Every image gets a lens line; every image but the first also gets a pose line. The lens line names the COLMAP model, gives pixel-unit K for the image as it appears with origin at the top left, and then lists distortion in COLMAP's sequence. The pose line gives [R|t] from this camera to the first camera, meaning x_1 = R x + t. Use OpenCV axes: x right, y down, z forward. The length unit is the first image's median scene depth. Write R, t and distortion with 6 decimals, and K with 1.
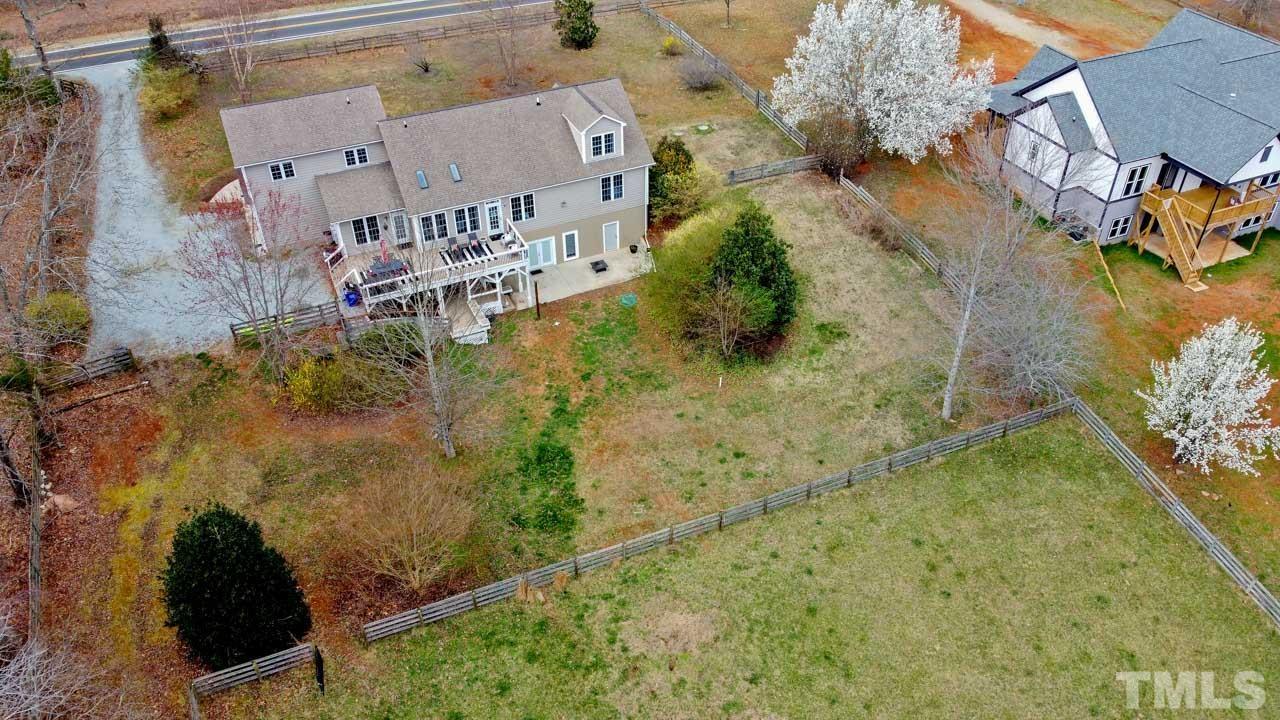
lens RADIAL K [[967.9, 0, 643.6], [0, 967.9, 360.5], [0, 0, 1]] dist [-0.006880, 0.004195]
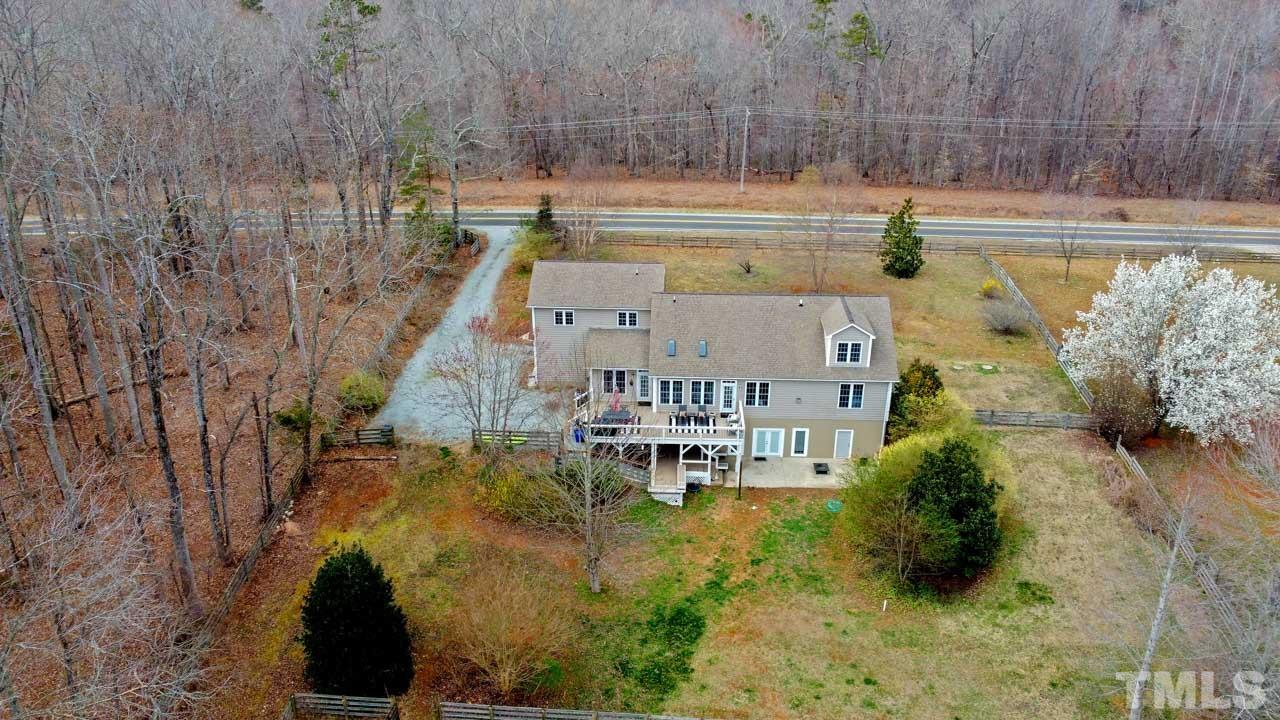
lens RADIAL K [[967.9, 0, 638.4], [0, 967.9, 364.9], [0, 0, 1]] dist [-0.006880, 0.004195]
pose [[0.890506, 0.196774, -0.410218, 0.188385], [-0.285832, 0.943450, -0.167933, 0.025504], [0.353975, 0.266799, 0.896393, 0.008033]]
